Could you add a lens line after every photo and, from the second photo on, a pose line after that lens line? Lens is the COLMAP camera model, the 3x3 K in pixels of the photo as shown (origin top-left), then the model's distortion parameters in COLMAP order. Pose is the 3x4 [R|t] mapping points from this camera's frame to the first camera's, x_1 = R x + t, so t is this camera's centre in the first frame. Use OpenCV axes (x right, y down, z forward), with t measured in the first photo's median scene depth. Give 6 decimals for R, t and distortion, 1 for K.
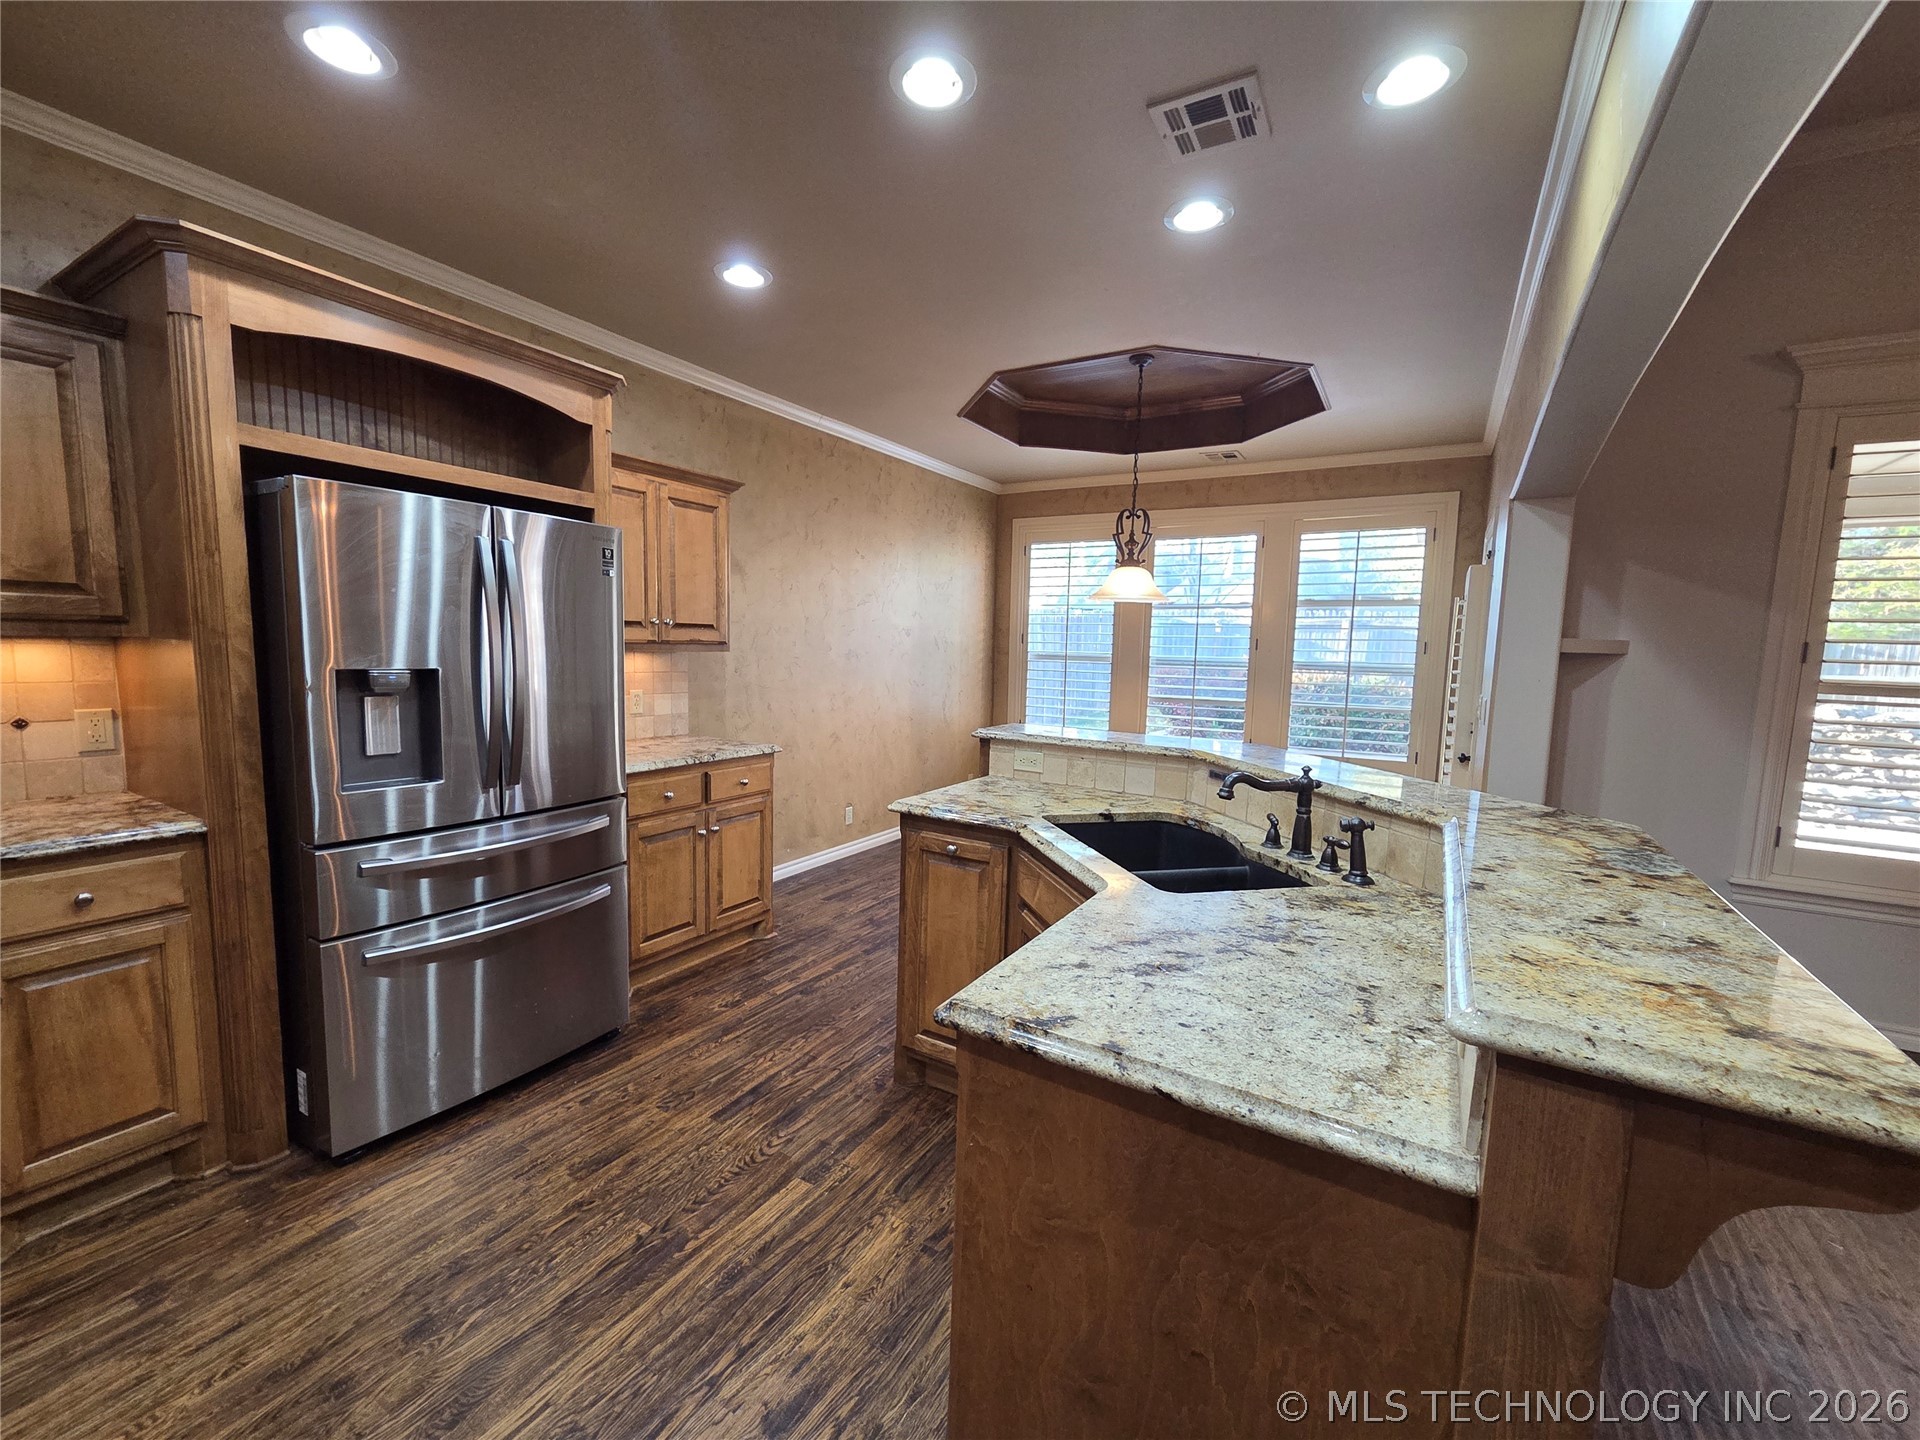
lens RADIAL K [[791.0, 0, 946.4], [0, 791.0, 730.4], [0, 0, 1]] dist [0.002947, -0.000215]
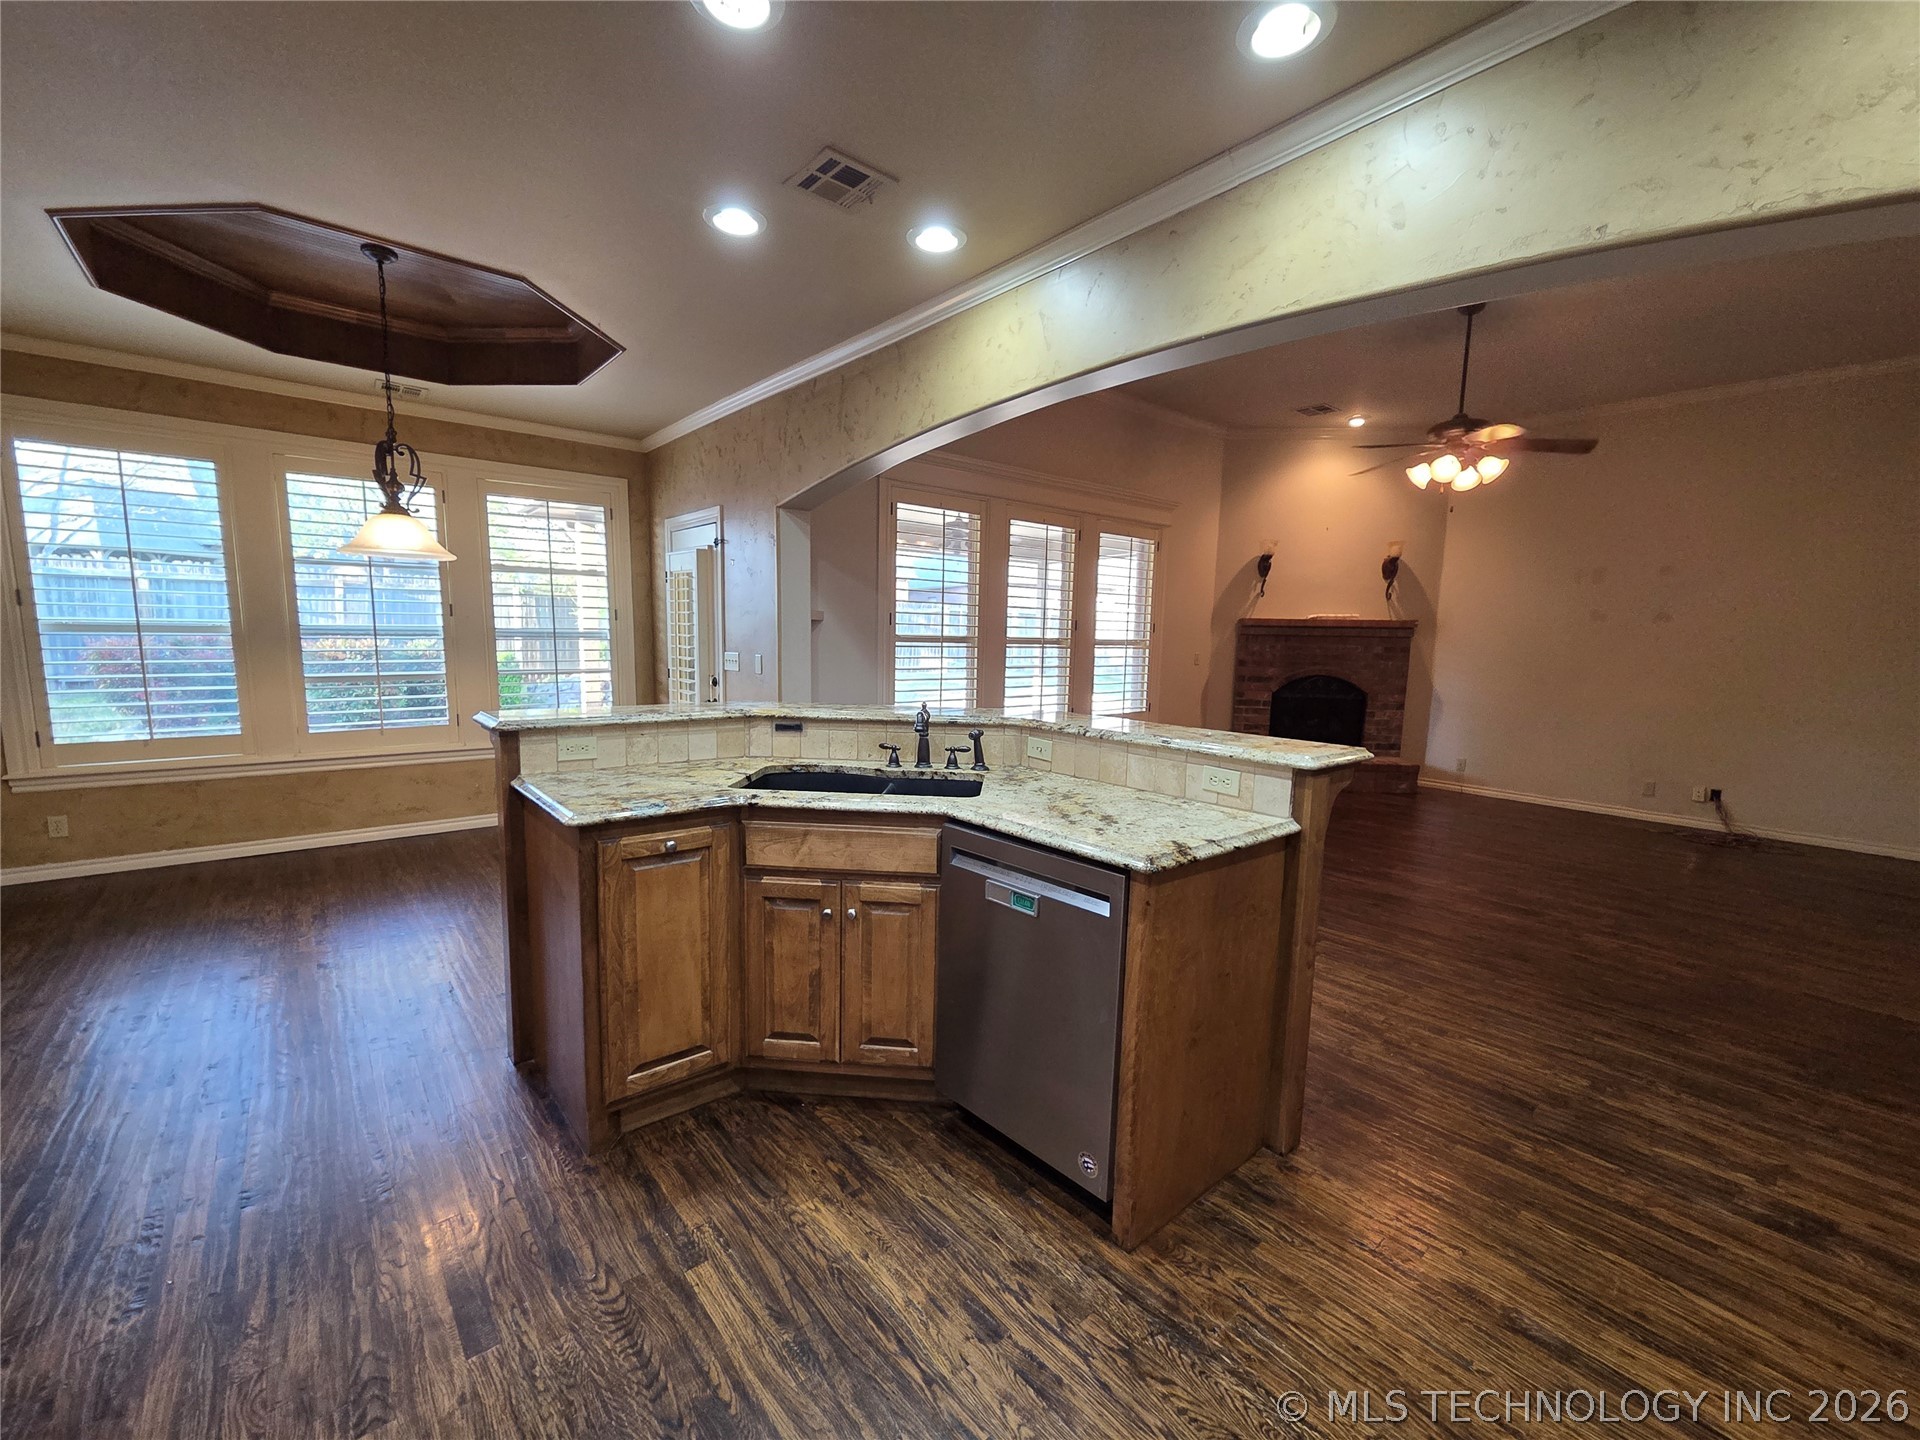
lens RADIAL K [[791.0, 0, 946.1], [0, 791.0, 730.4], [0, 0, 1]] dist [0.002947, -0.000215]
pose [[0.327448, -0.137249, 0.934848, -0.569345], [0.094074, 0.989214, 0.112280, -0.040239], [-0.940174, 0.051179, 0.336828, 0.319137]]
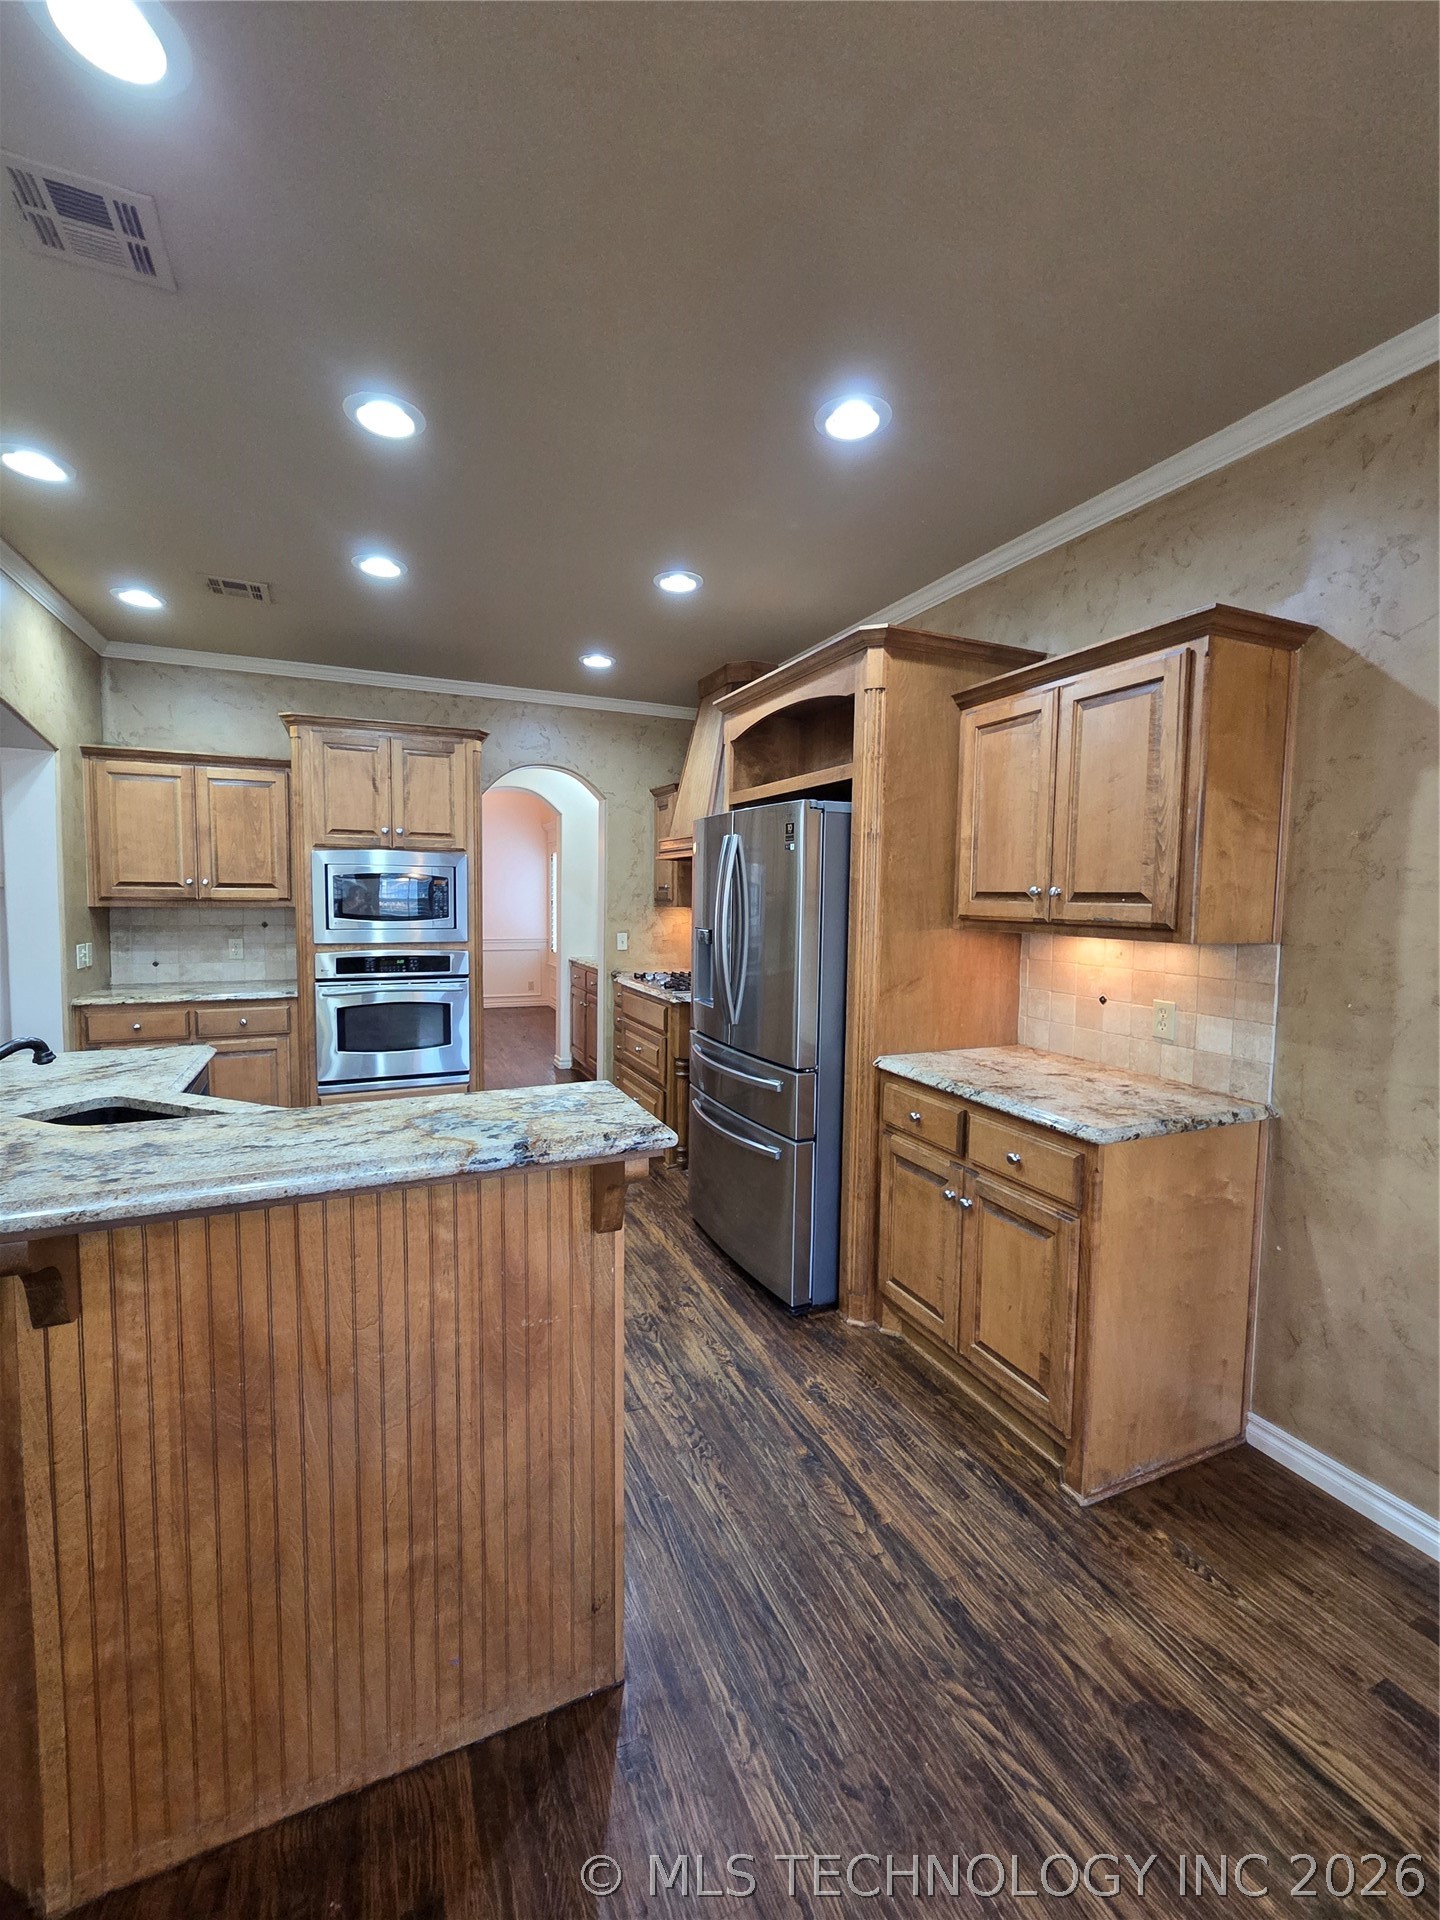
lens RADIAL K [[791.0, 0, 710.7], [0, 791.0, 948.6], [0, 0, 1]] dist [0.002947, -0.000215]
pose [[-0.569891, 0.022006, -0.821425, 0.421683], [-0.119036, 0.986886, 0.109024, -0.150705], [0.813052, 0.159911, -0.559798, 1.347250]]
